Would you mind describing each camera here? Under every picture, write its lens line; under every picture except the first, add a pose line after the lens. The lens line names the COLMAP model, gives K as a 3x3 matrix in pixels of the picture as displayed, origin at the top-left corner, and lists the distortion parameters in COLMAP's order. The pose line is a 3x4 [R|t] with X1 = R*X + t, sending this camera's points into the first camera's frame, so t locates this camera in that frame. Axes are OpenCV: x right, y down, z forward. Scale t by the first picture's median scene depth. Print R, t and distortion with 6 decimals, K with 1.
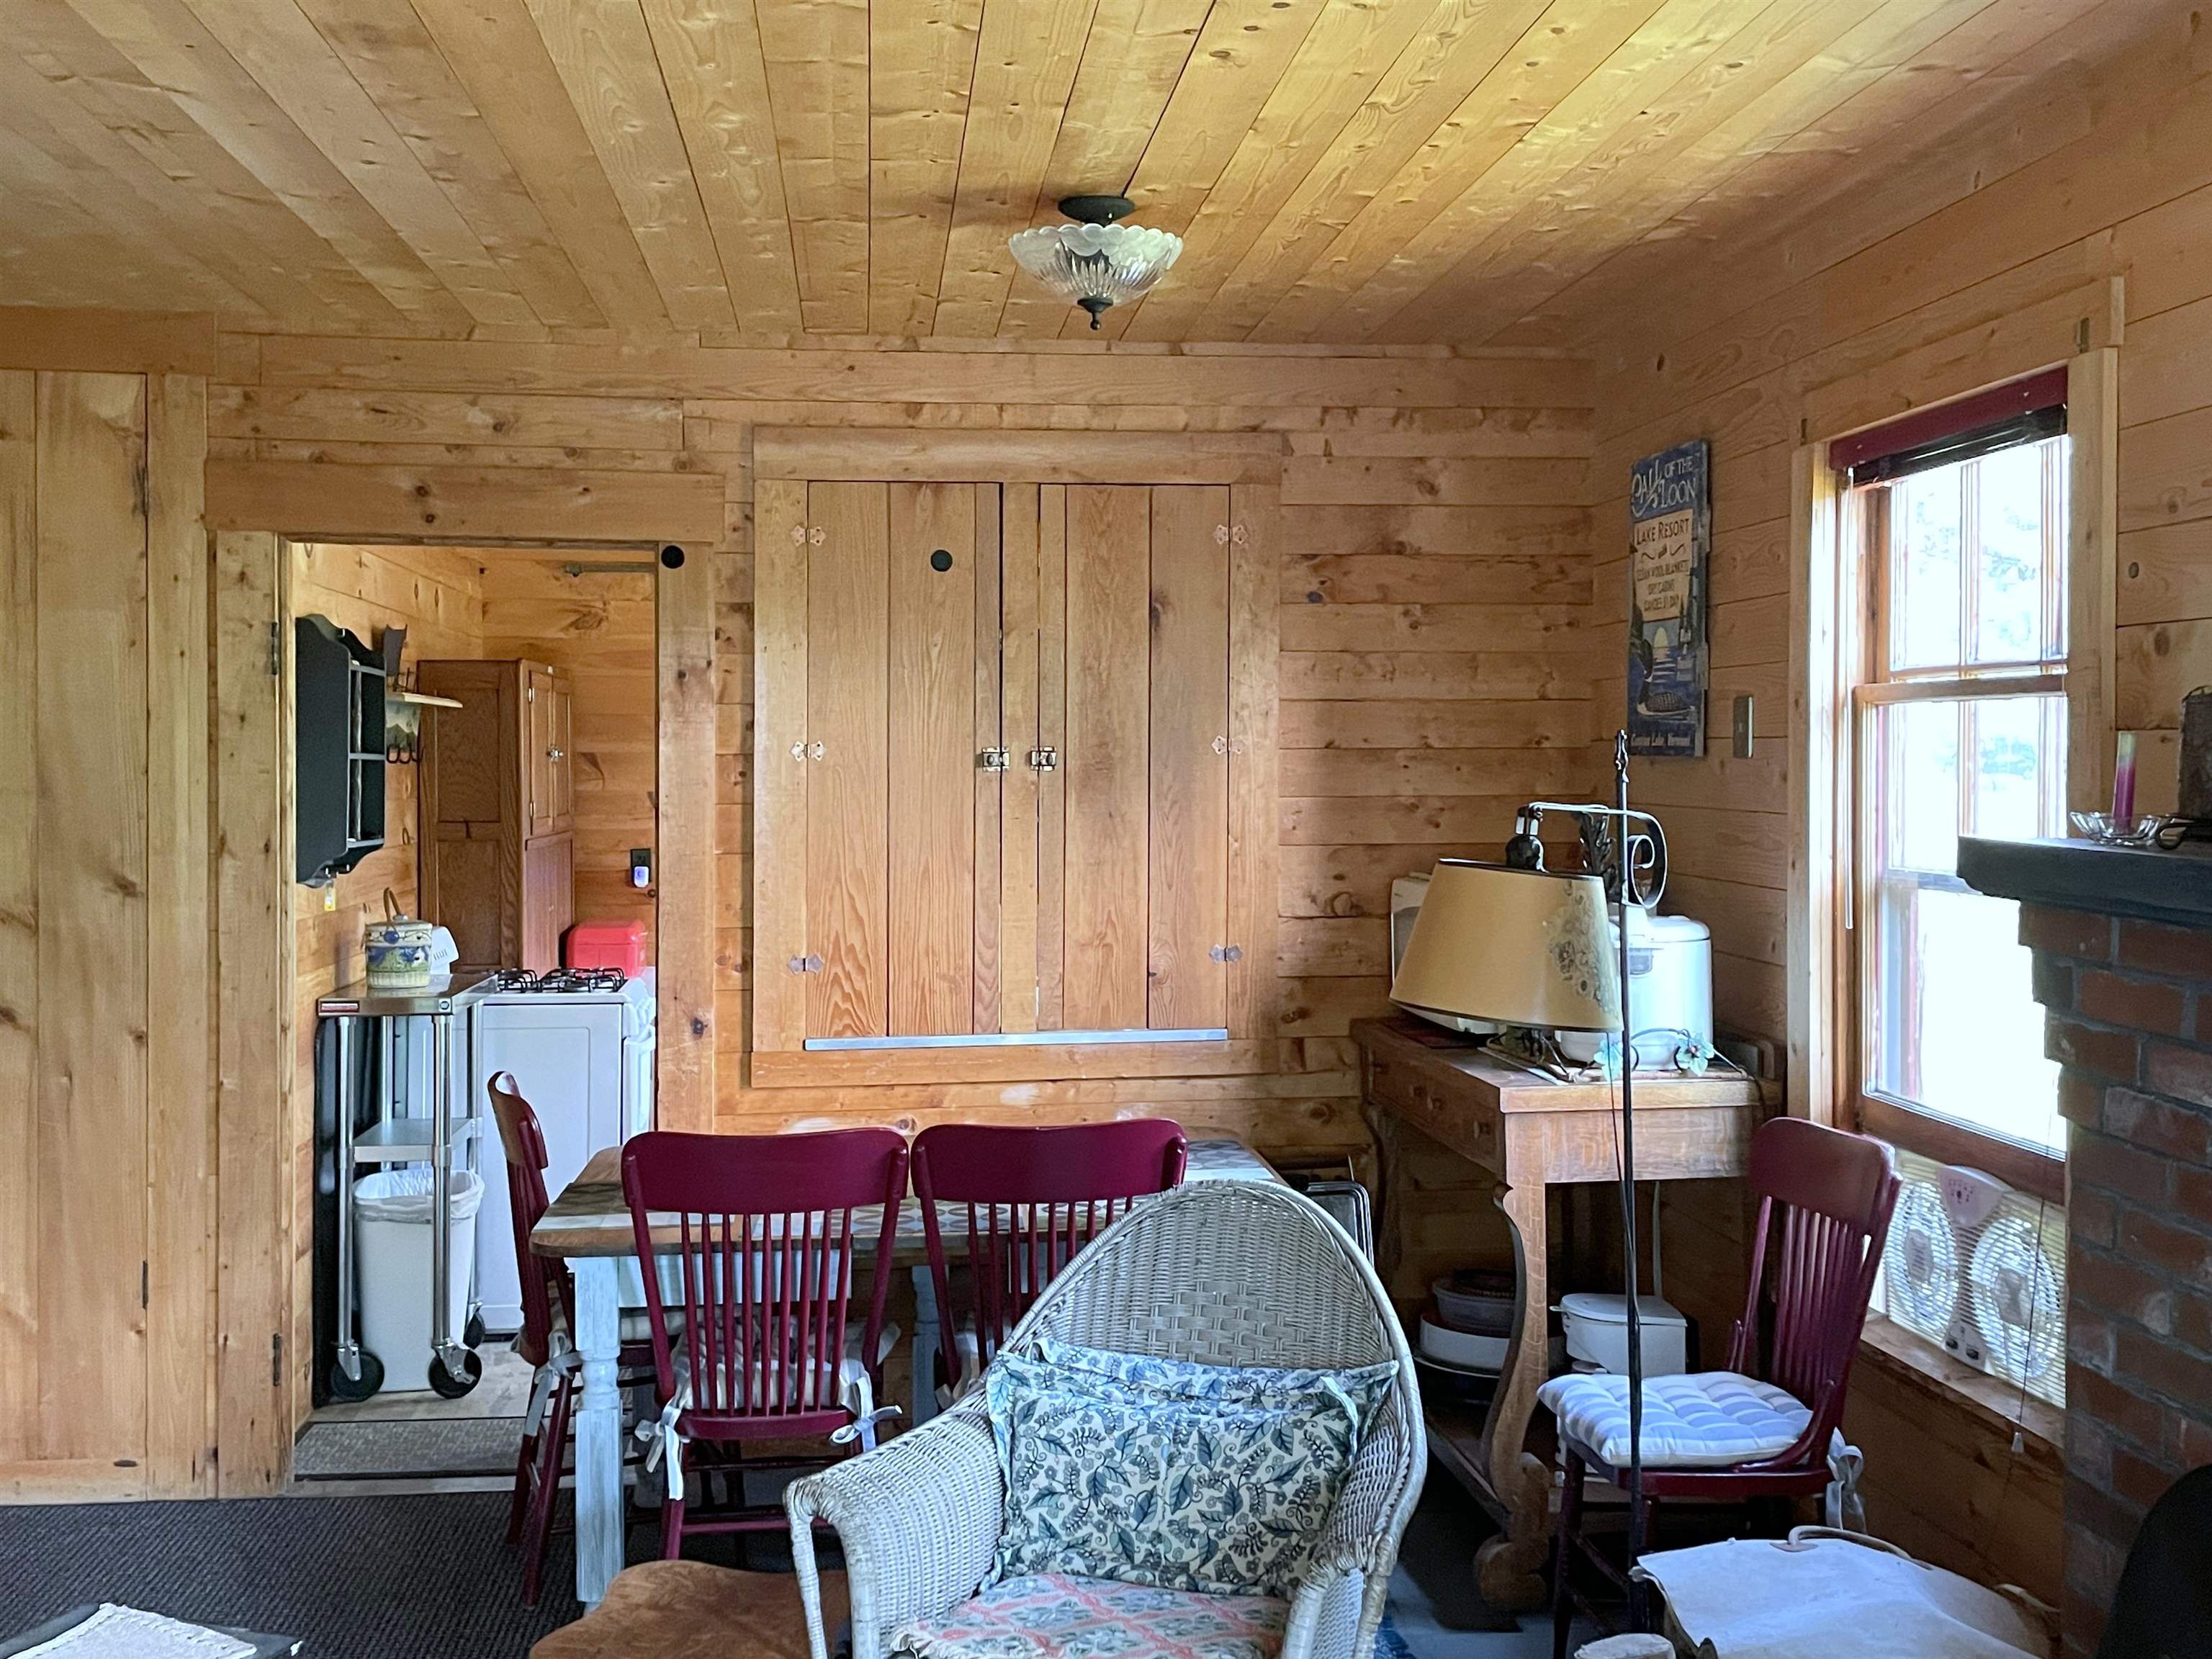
lens RADIAL K [[2257.7, 0, 1105.9], [0, 2257.7, 804.5], [0, 0, 1]] dist [0.106235, -0.158821]
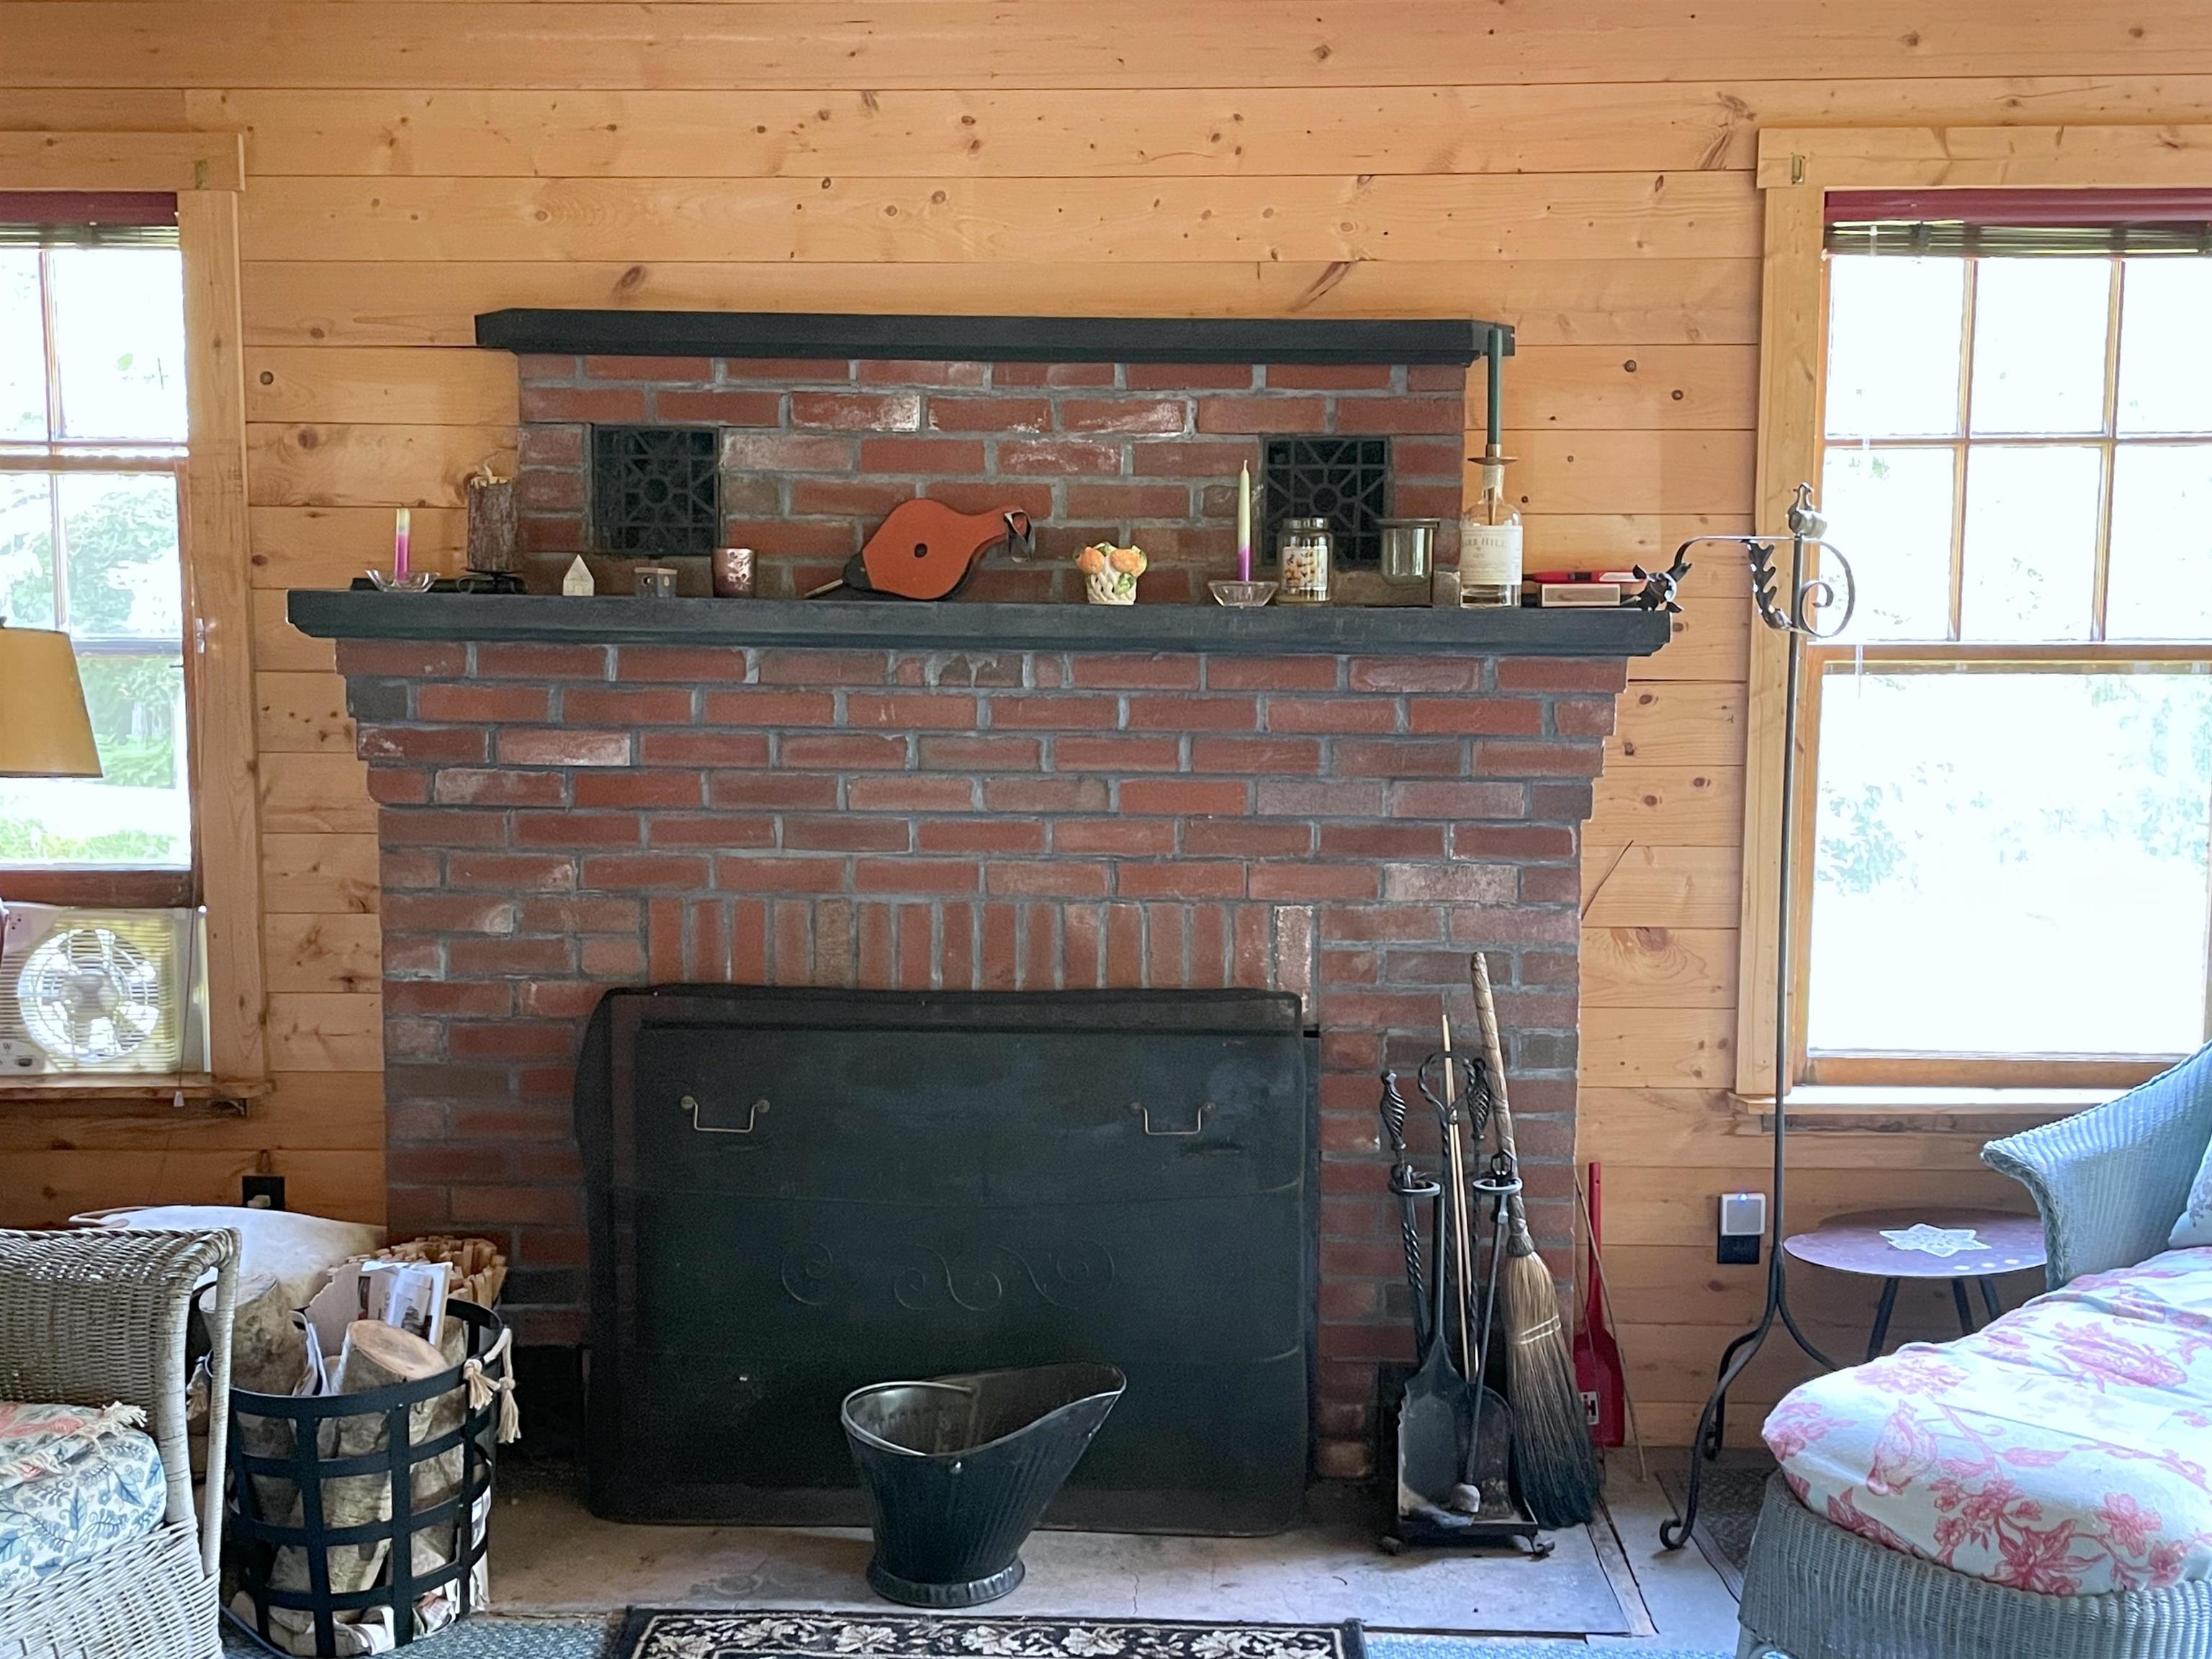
lens RADIAL K [[2295.4, 0, 1106.0], [0, 2295.4, 829.5], [0, 0, 1]] dist [0.112300, -0.164760]
pose [[0.143340, -0.105921, 0.983989, -0.570917], [0.017634, 0.994372, 0.104470, 0.014076], [-0.989516, 0.002377, 0.144401, 0.266563]]
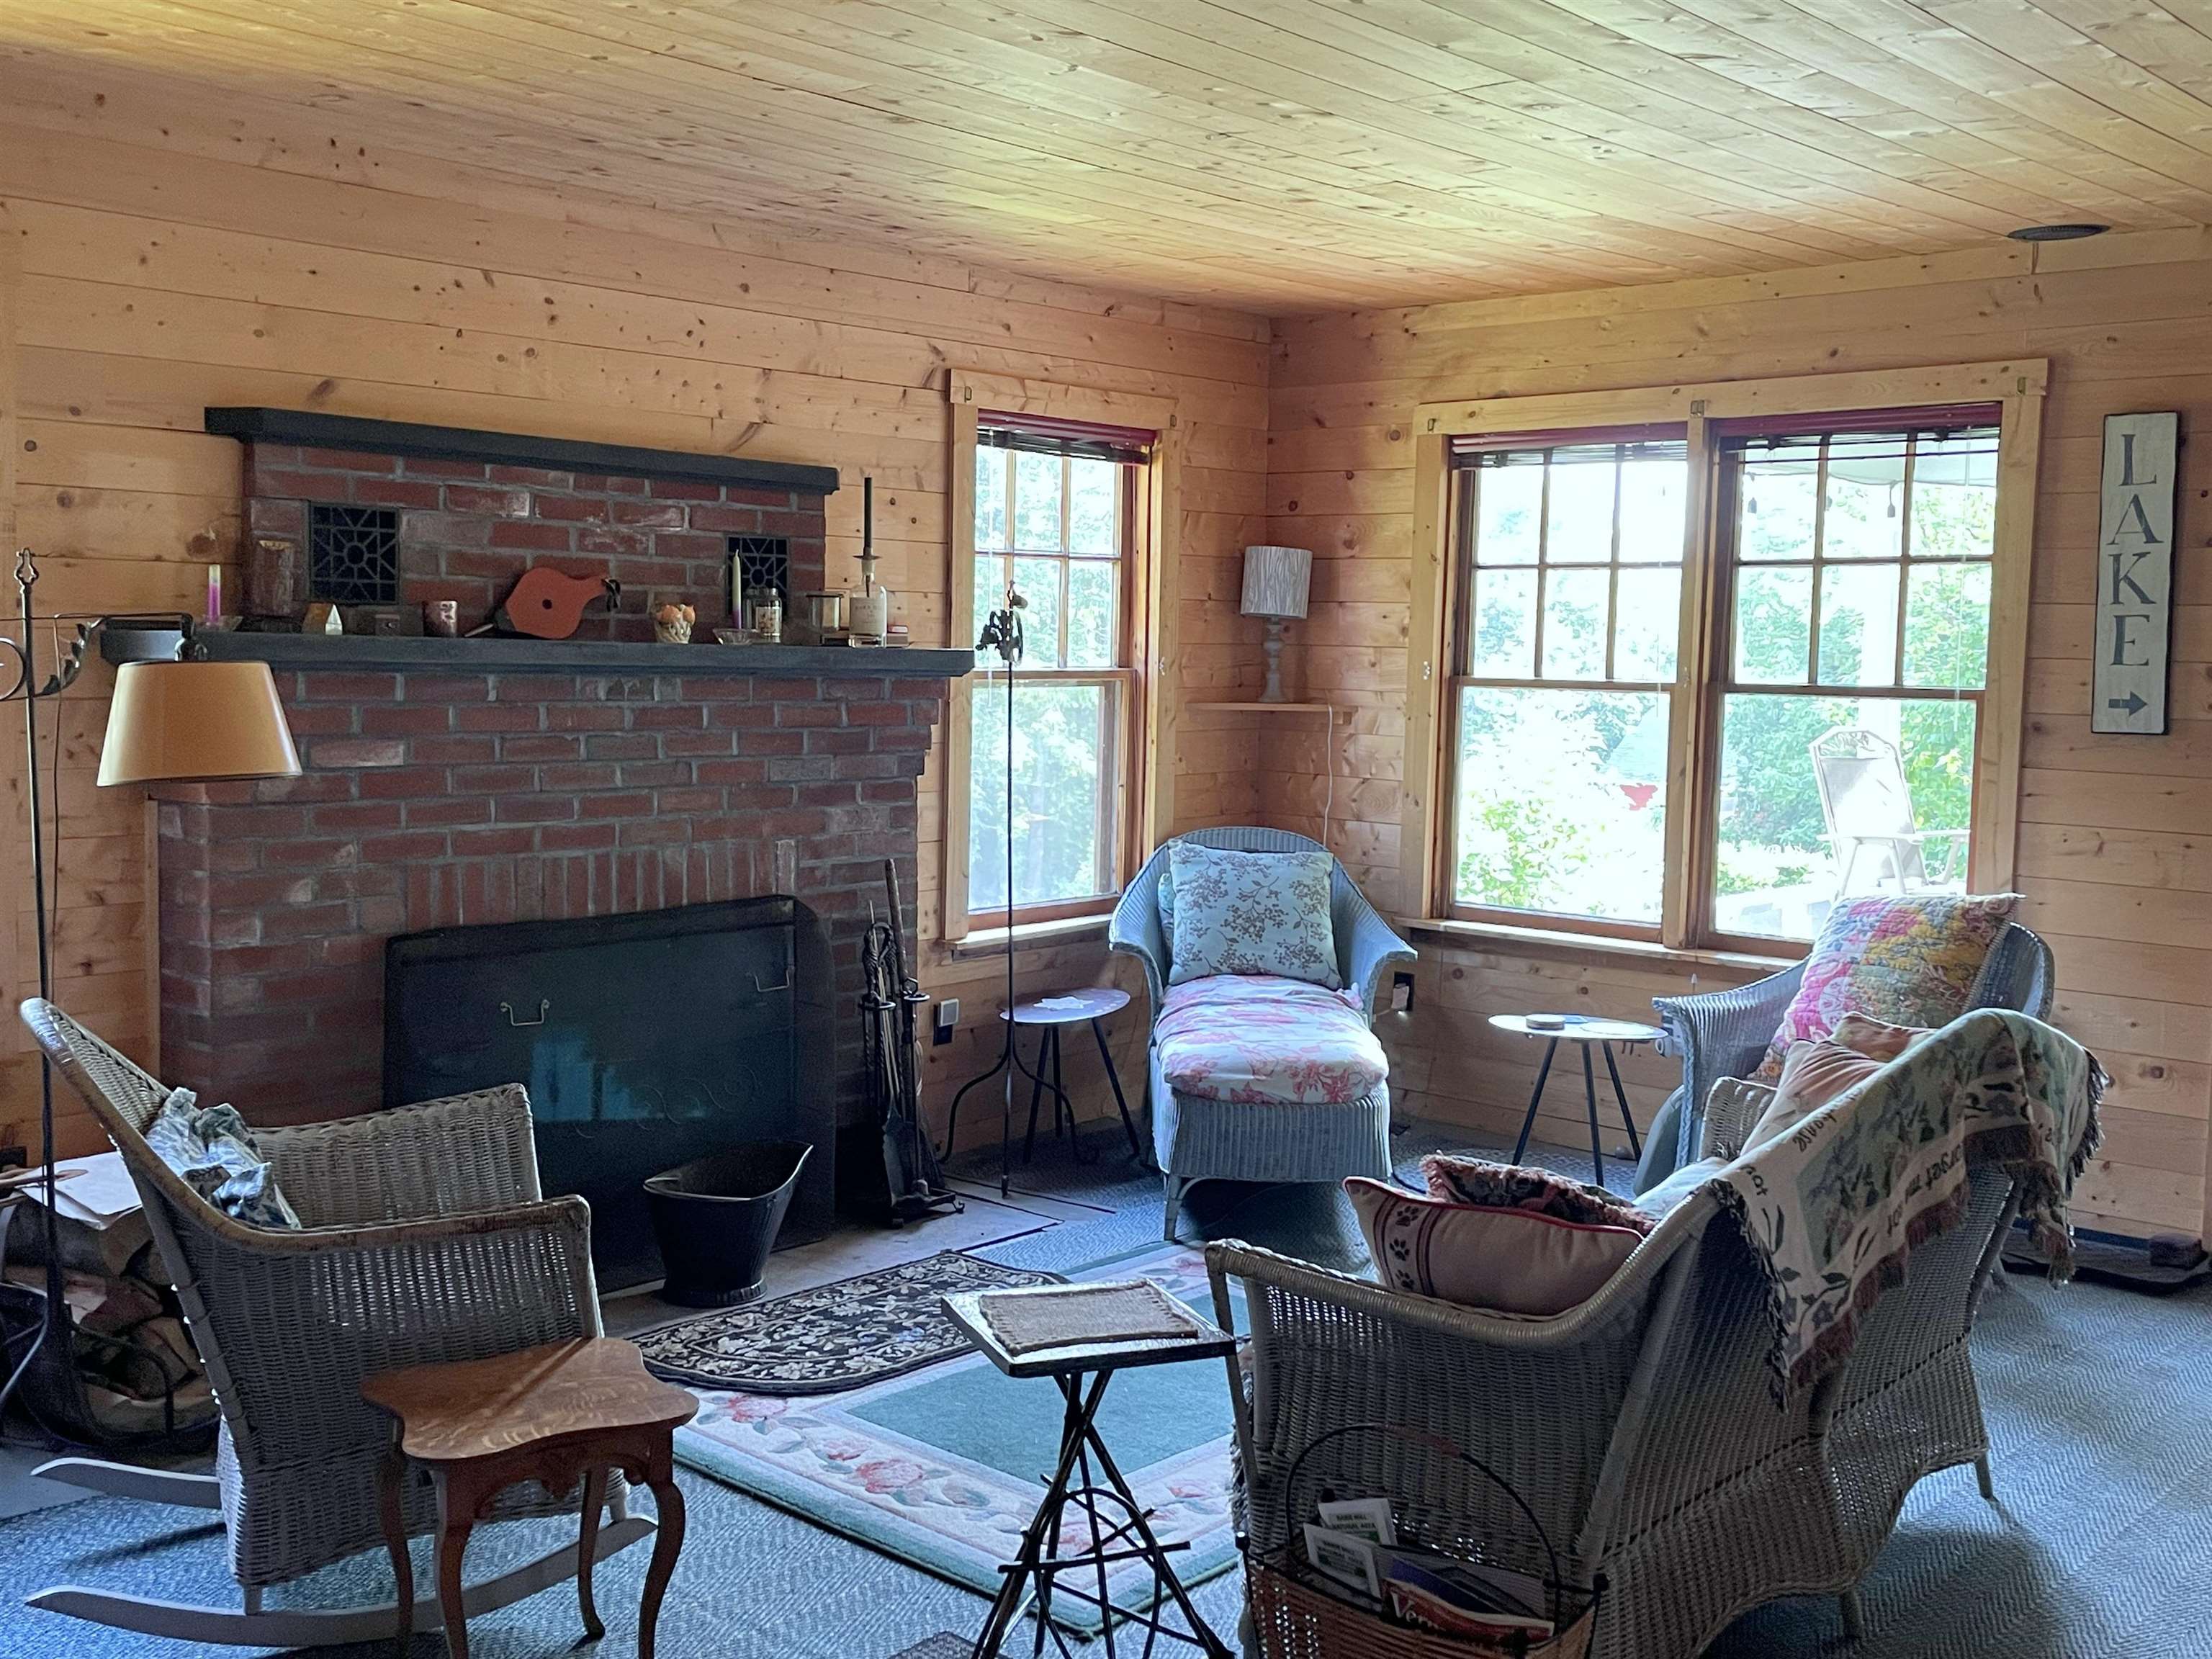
lens RADIAL K [[2257.7, 0, 1105.9], [0, 2257.7, 804.5], [0, 0, 1]] dist [0.106235, -0.158821]
pose [[-0.670581, -0.067807, 0.738731, -0.816746], [-0.001097, 0.995903, 0.090416, -0.005966], [-0.741836, 0.059821, -0.667908, 1.097498]]
